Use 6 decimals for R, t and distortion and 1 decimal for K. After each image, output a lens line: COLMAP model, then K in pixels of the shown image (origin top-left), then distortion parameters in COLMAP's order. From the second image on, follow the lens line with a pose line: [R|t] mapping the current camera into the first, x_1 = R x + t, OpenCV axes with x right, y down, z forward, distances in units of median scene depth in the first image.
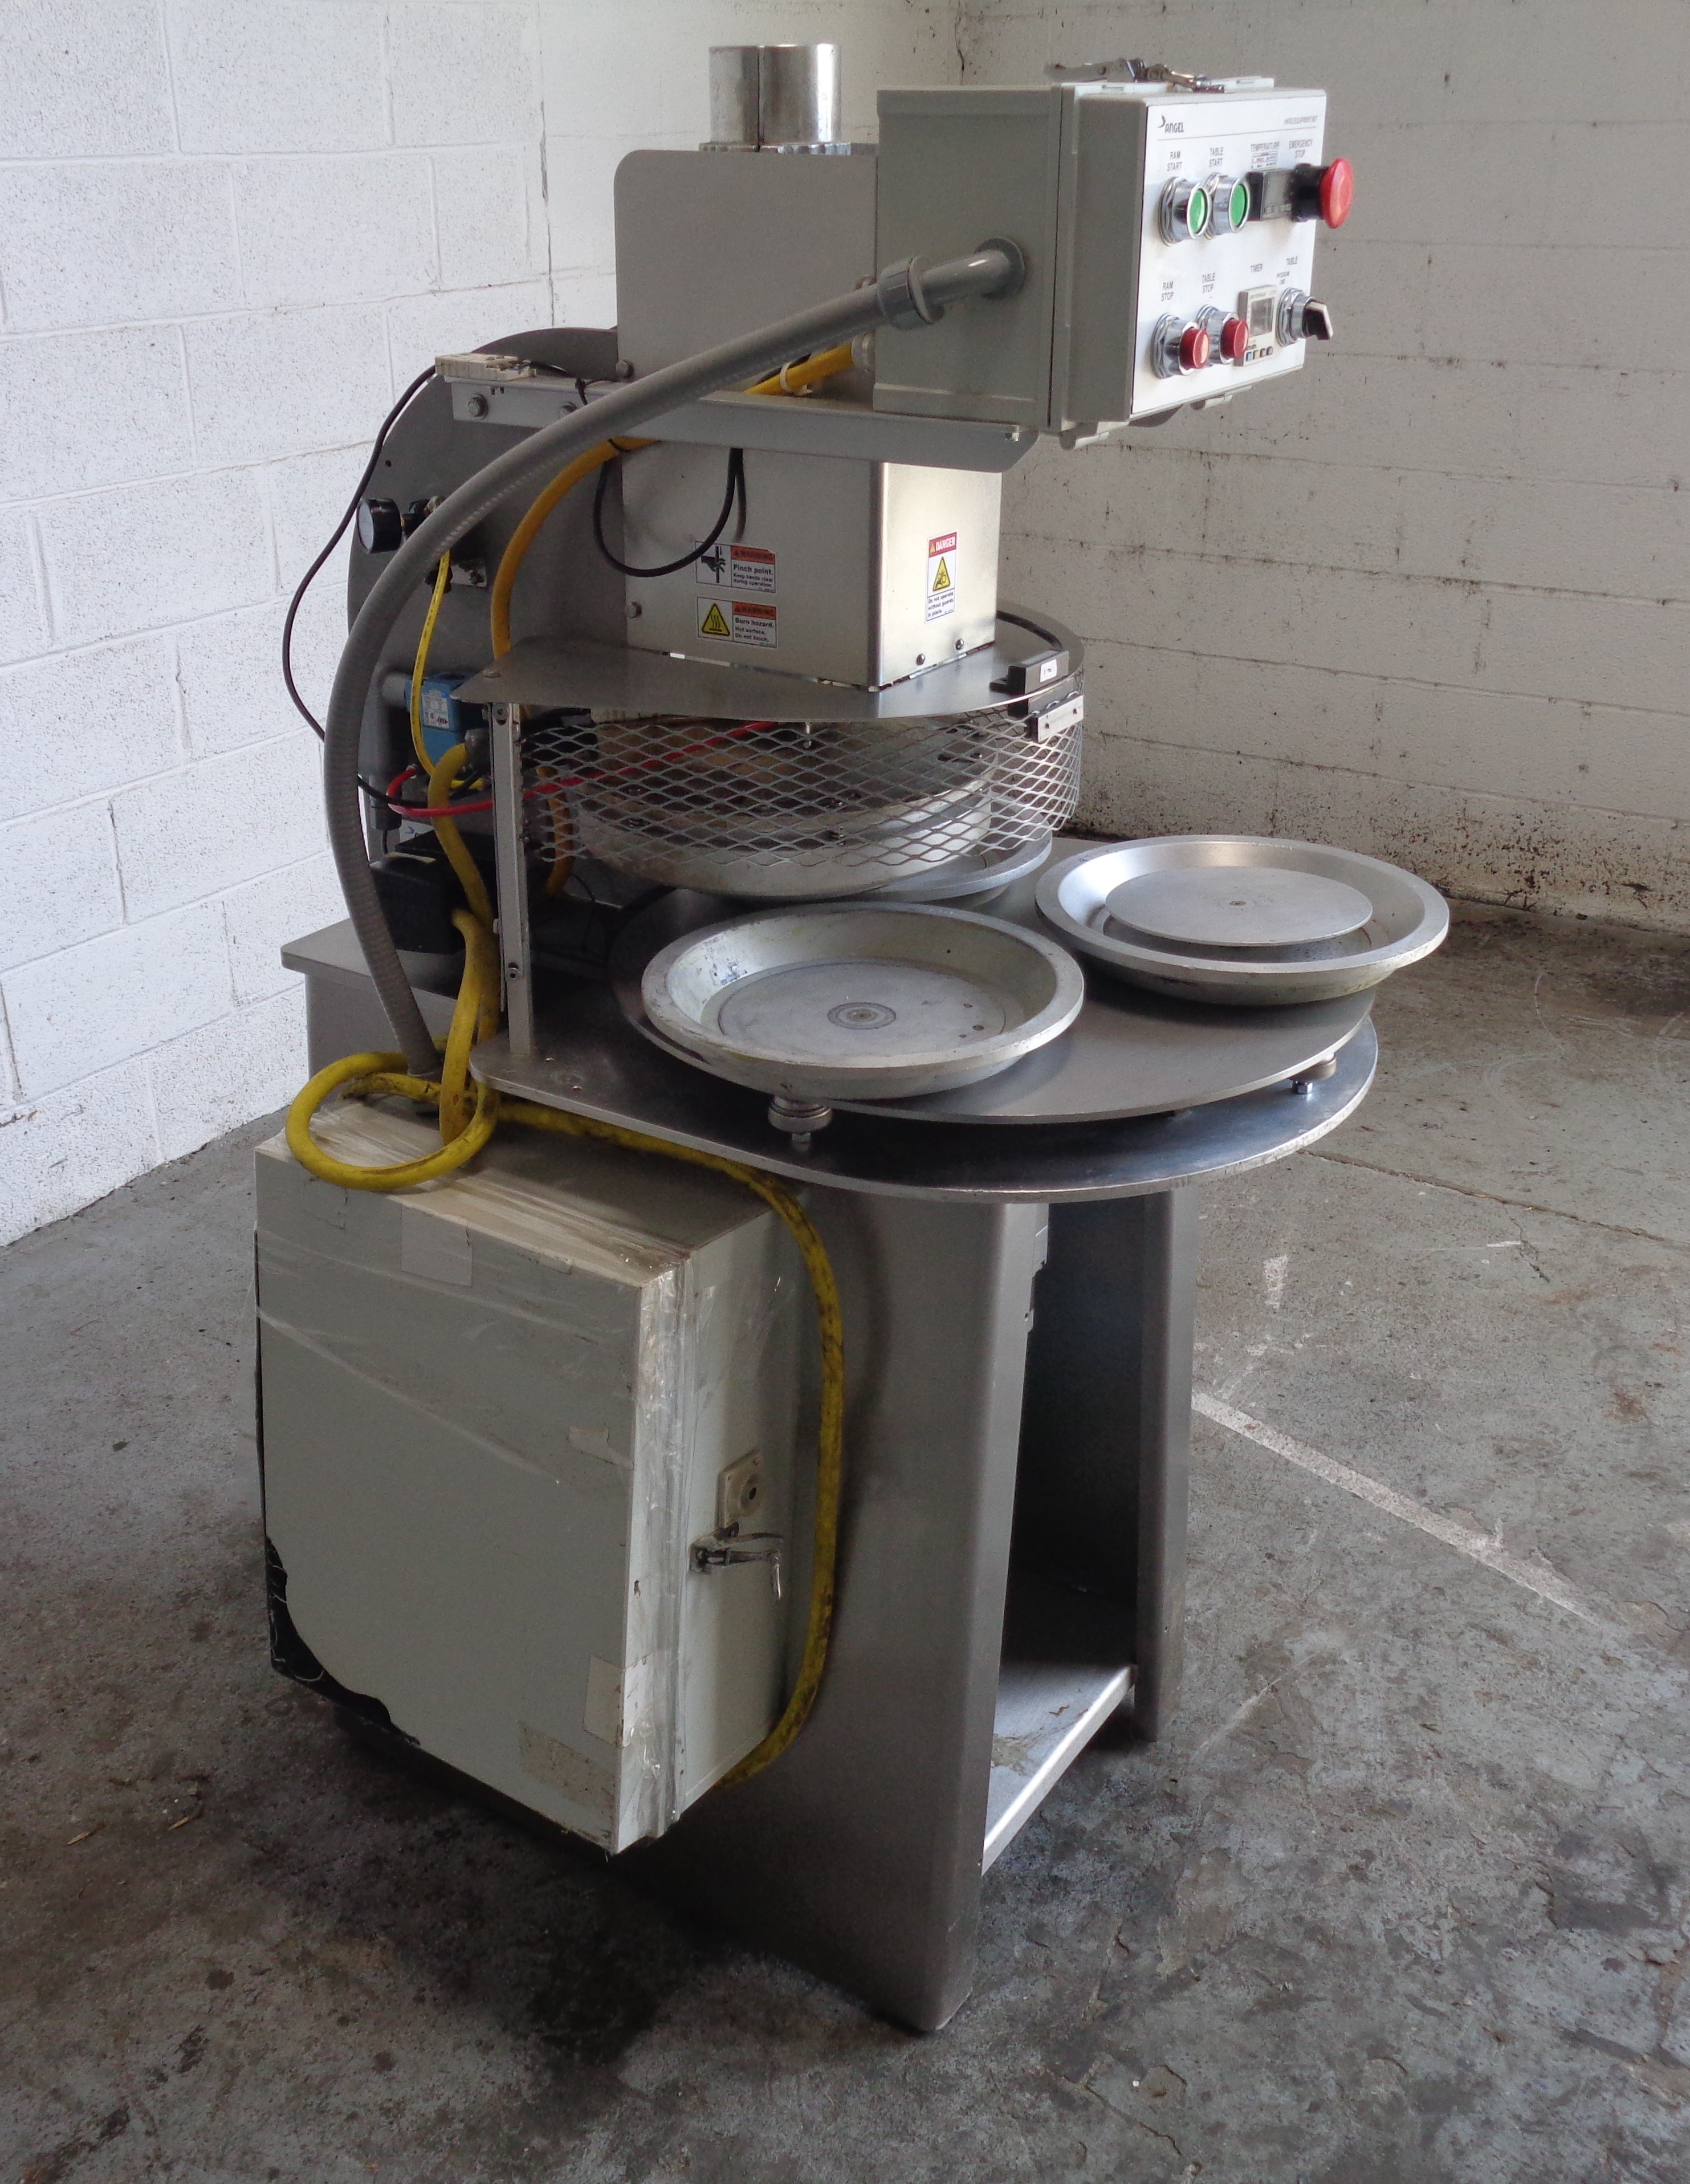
lens RADIAL K [[2194.6, 0, 771.2], [0, 2194.6, 1101.2], [0, 0, 1]] dist [0.011195, 0.000000]
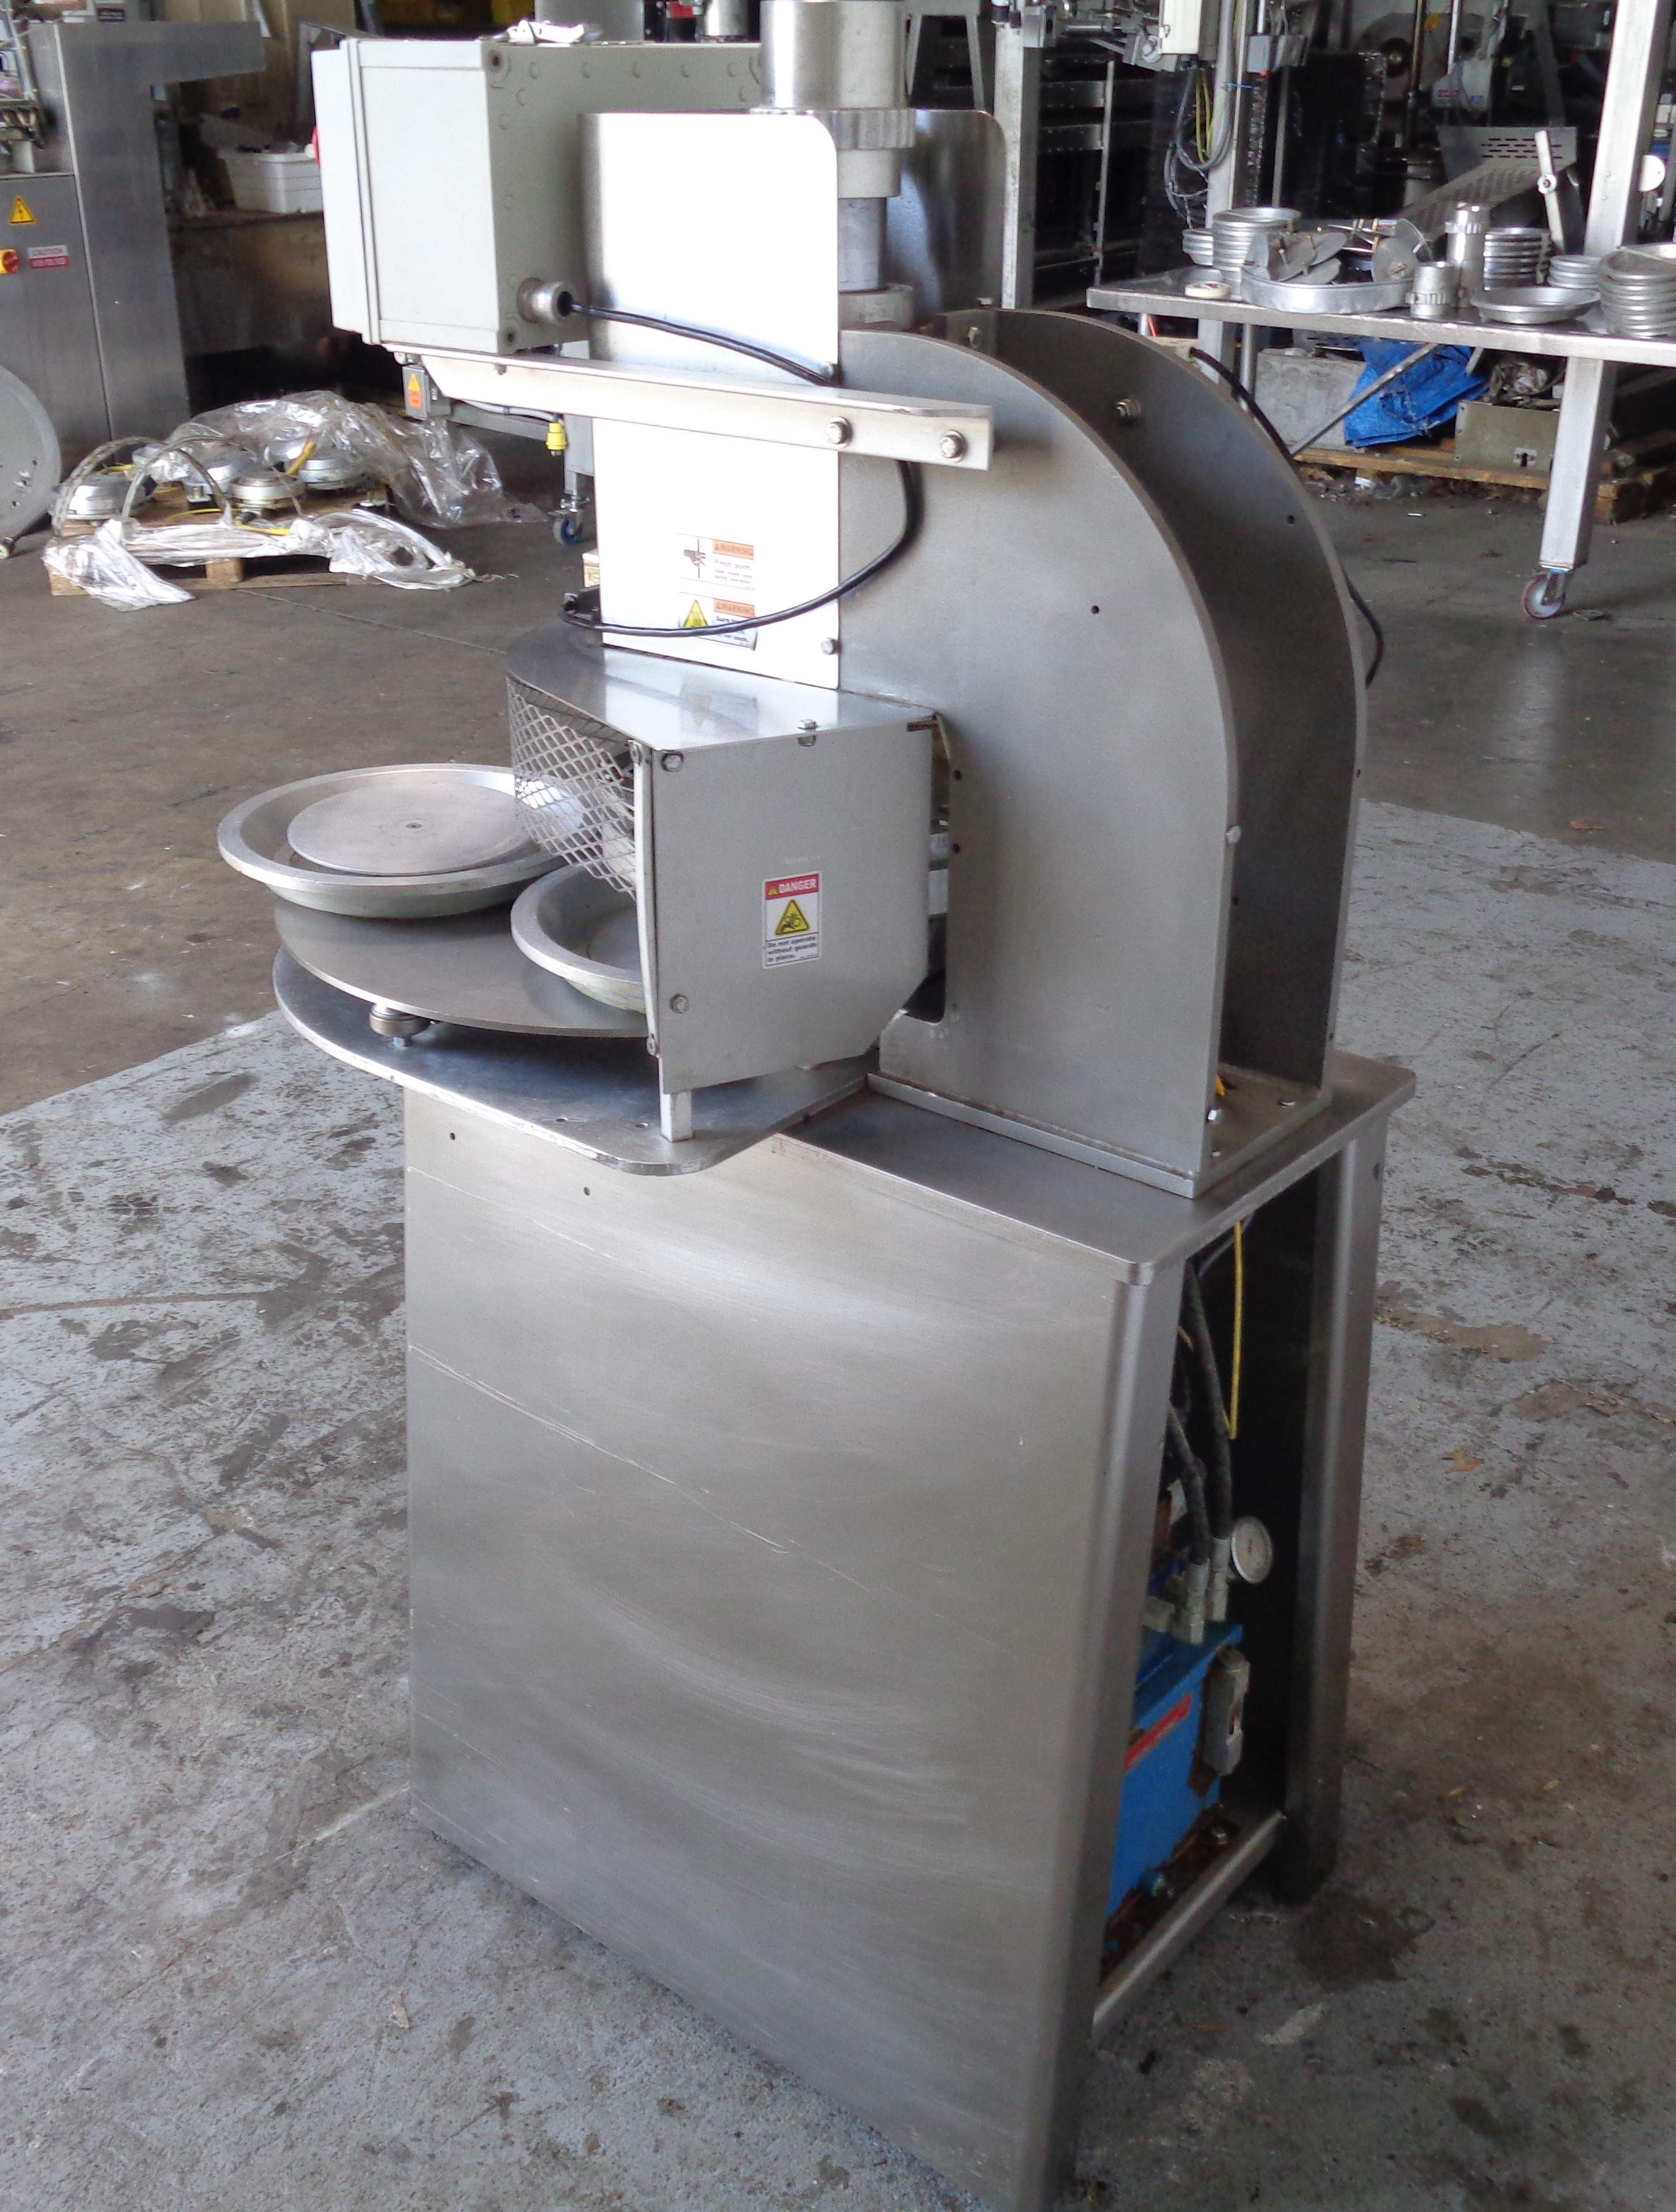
lens RADIAL K [[2222.9, 0, 847.3], [0, 2222.9, 1113.7], [0, 0, 1]] dist [0.011195, 0.000000]
pose [[-0.996932, -0.023828, 0.074560, -0.064490], [0.042437, 0.635862, 0.770635, -0.679685], [-0.065772, 0.771435, -0.632900, 1.468642]]
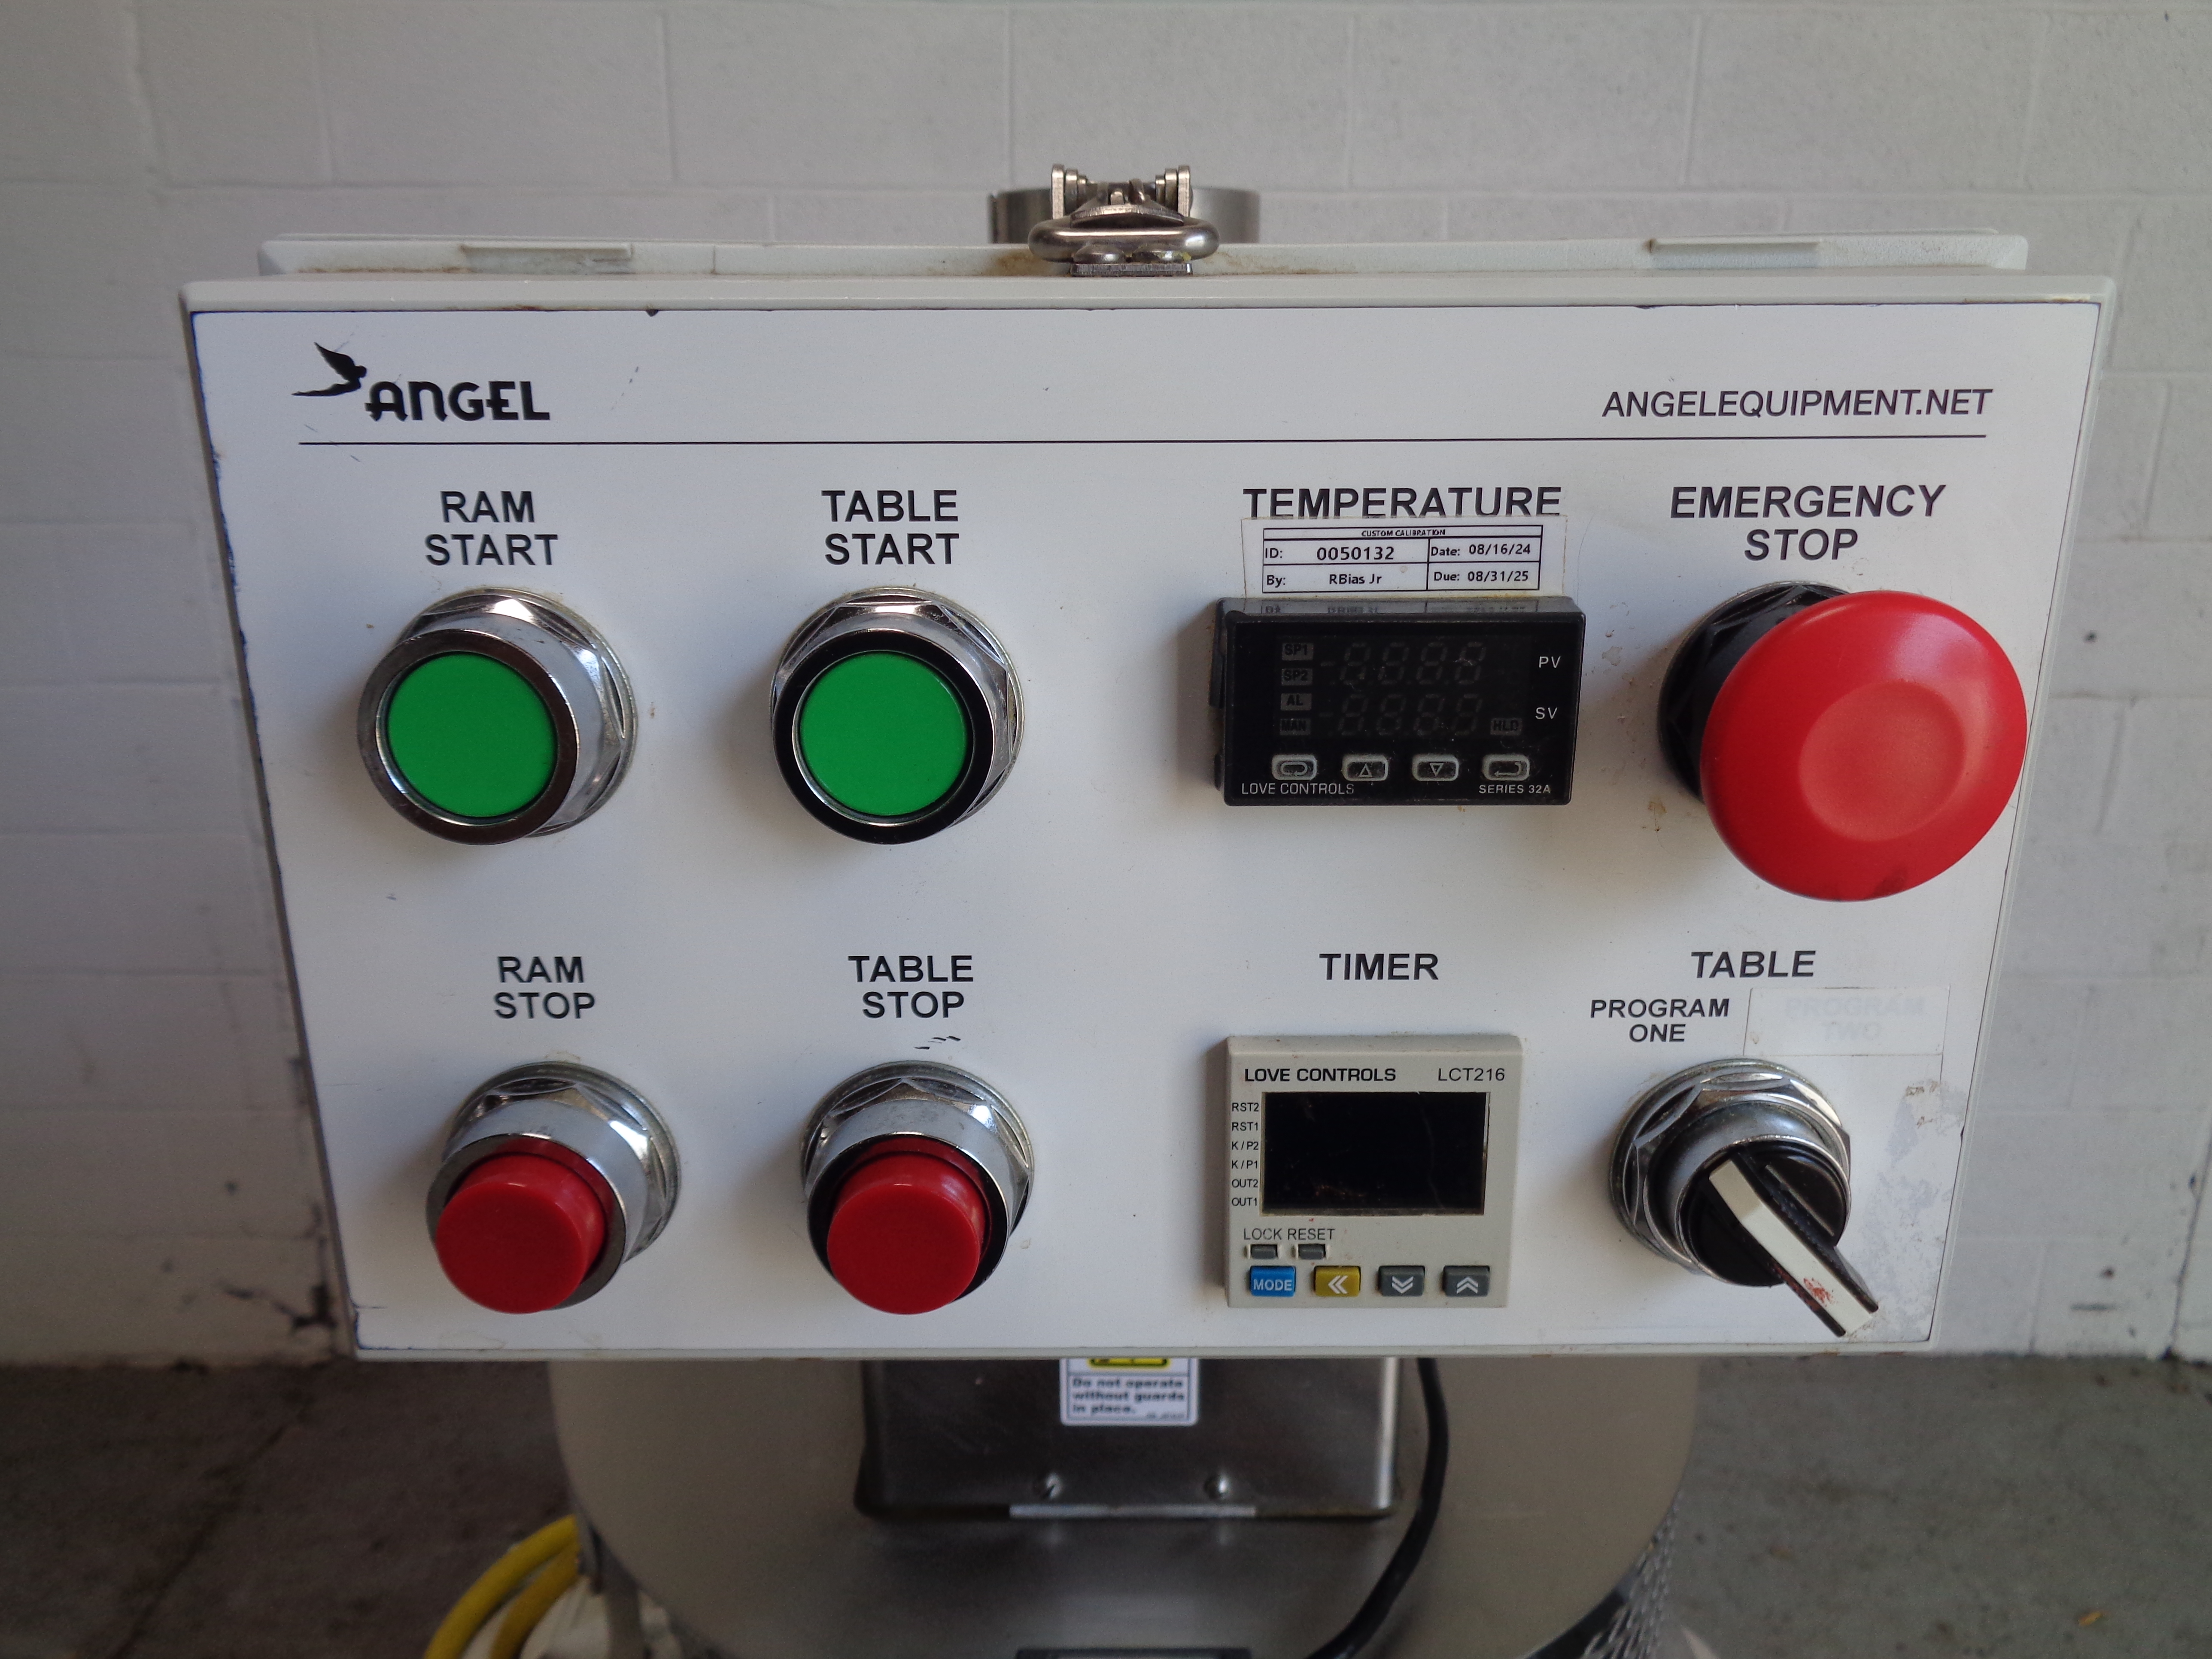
lens RADIAL K [[1641.2, 0, 1105.9], [0, 1641.2, 833.2], [0, 0, 1]] dist [0.023828, -0.022556]
pose [[0.567781, 0.263243, -0.779954, 0.242800], [-0.356782, 0.932566, 0.055025, -0.277138], [0.741843, 0.247031, 0.623414, 0.608108]]
